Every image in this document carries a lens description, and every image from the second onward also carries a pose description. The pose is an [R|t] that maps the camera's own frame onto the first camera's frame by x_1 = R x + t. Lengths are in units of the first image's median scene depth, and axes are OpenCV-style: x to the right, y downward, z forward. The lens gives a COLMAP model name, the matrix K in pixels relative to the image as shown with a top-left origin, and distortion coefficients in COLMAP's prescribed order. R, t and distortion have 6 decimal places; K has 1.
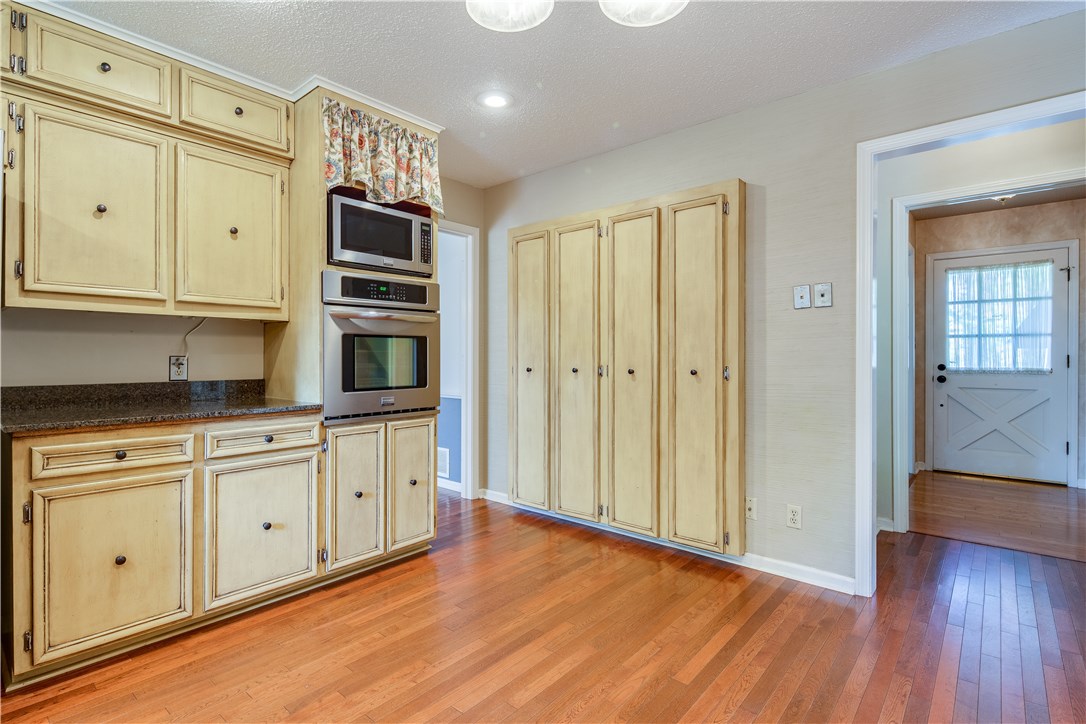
lens RADIAL K [[537.4, 0, 534.8], [0, 537.4, 356.4], [0, 0, 1]] dist [0.004783, 0.000782]
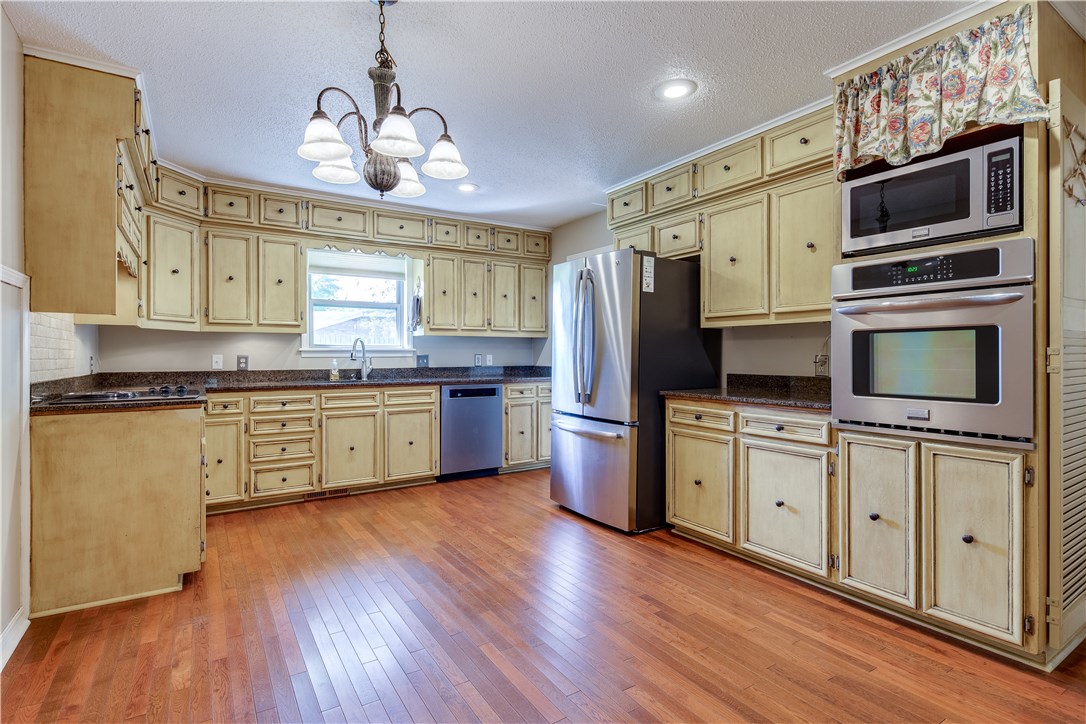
lens RADIAL K [[537.4, 0, 534.8], [0, 537.4, 356.4], [0, 0, 1]] dist [0.004783, 0.000782]
pose [[-0.303779, 0.001552, -0.952741, 0.714049], [-0.001244, 0.999997, 0.002025, -0.000283], [0.952742, 0.001800, -0.303776, 0.807925]]
